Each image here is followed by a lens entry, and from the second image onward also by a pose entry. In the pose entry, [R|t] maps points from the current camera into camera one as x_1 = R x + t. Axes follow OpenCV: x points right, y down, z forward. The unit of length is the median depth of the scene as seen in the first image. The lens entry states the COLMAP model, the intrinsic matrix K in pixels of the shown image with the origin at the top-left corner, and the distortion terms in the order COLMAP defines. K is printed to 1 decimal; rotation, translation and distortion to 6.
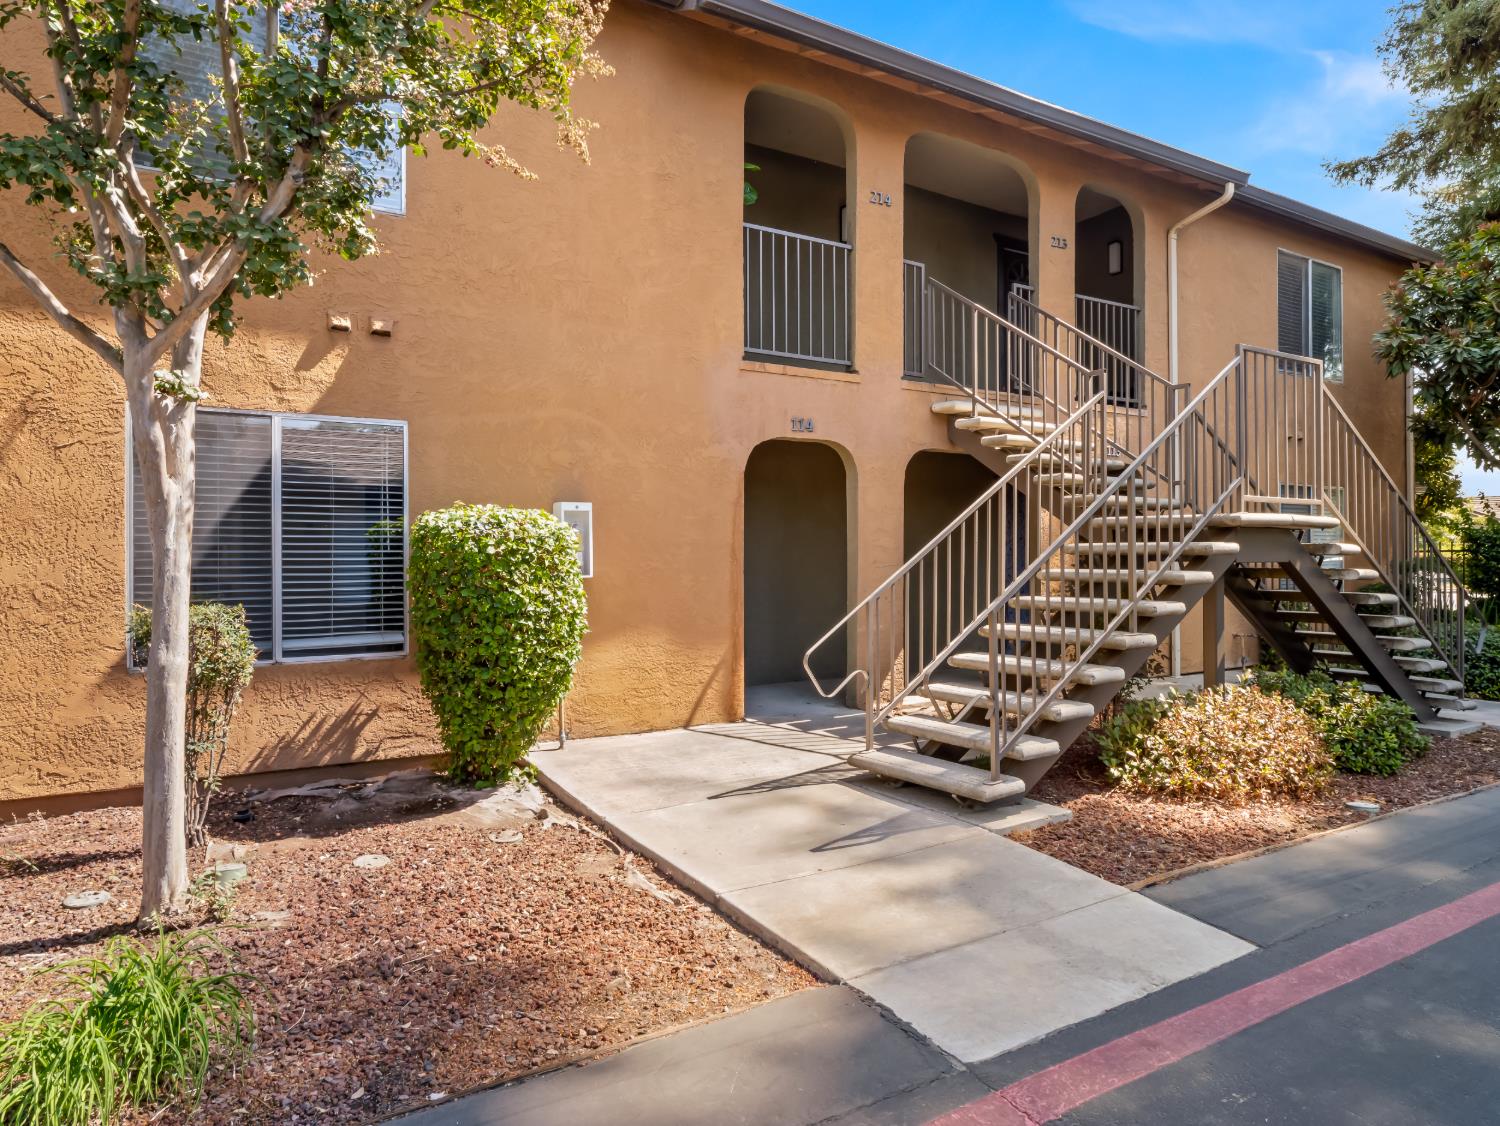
lens RADIAL K [[976.3, 0, 748.8], [0, 976.3, 562.9], [0, 0, 1]] dist [-0.007332, 0.001594]
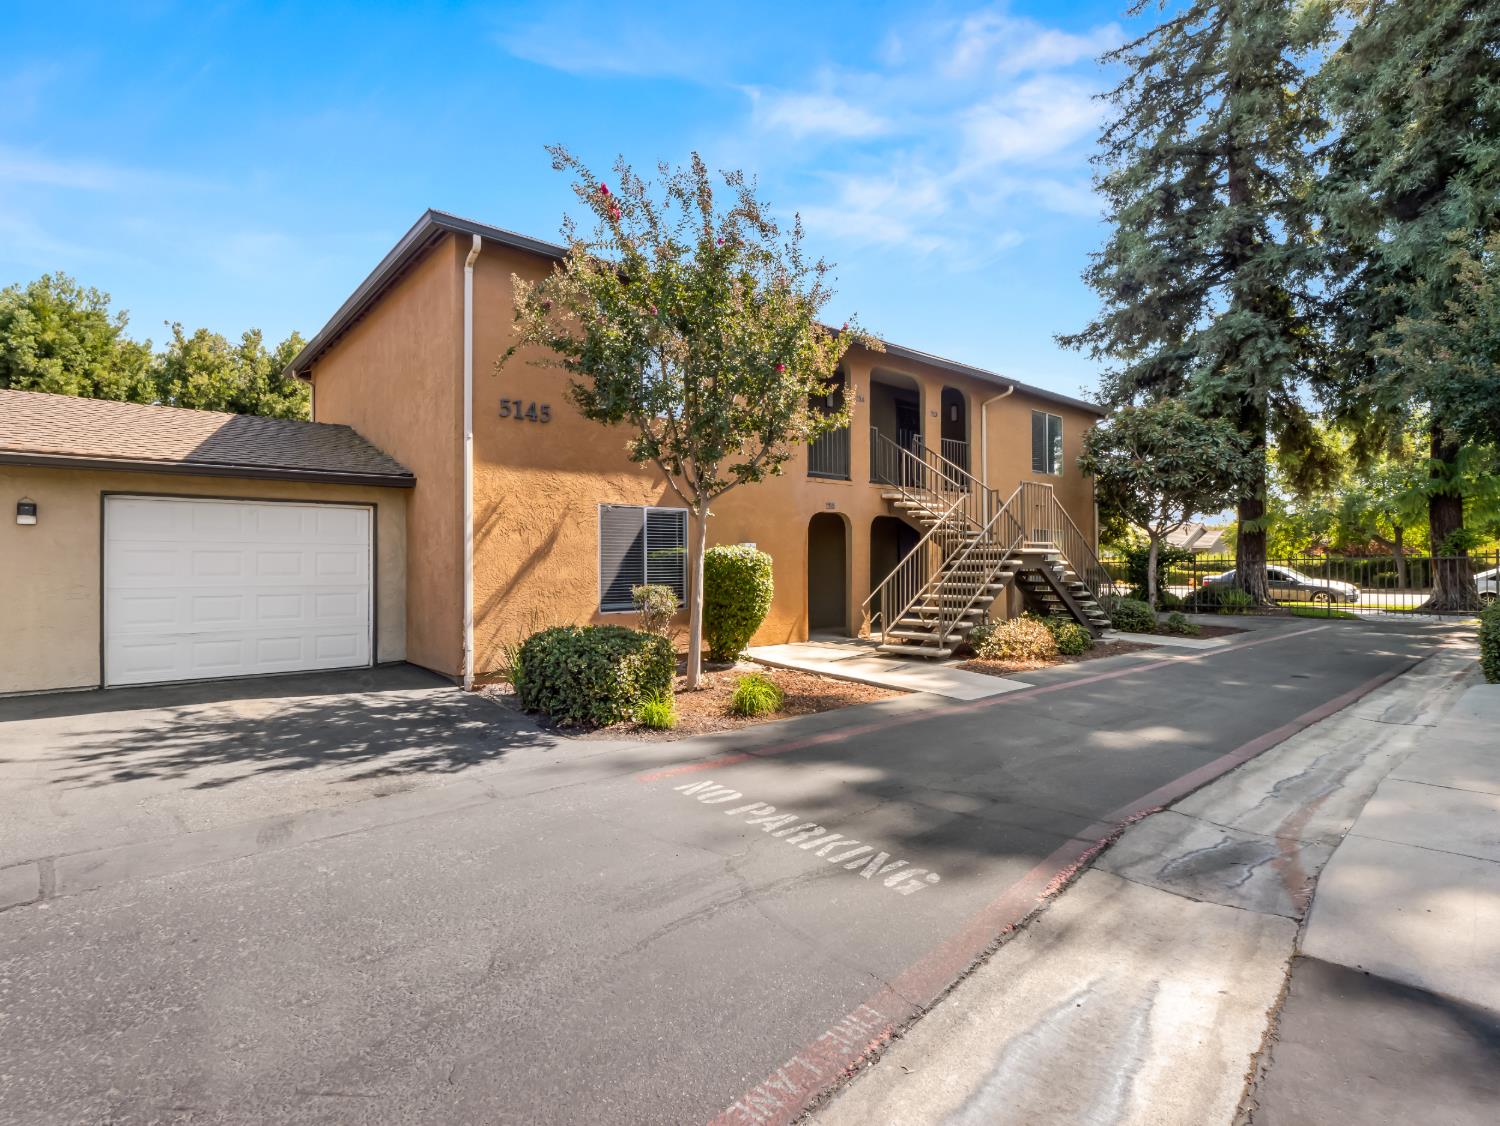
lens RADIAL K [[765.1, 0, 751.6], [0, 765.1, 561.7], [0, 0, 1]] dist [-0.003122, -0.008514]
pose [[0.988102, -0.000871, 0.153799, -0.391943], [0.002680, 0.999930, -0.011551, 0.002128], [-0.153778, 0.011826, 0.988035, -0.672897]]
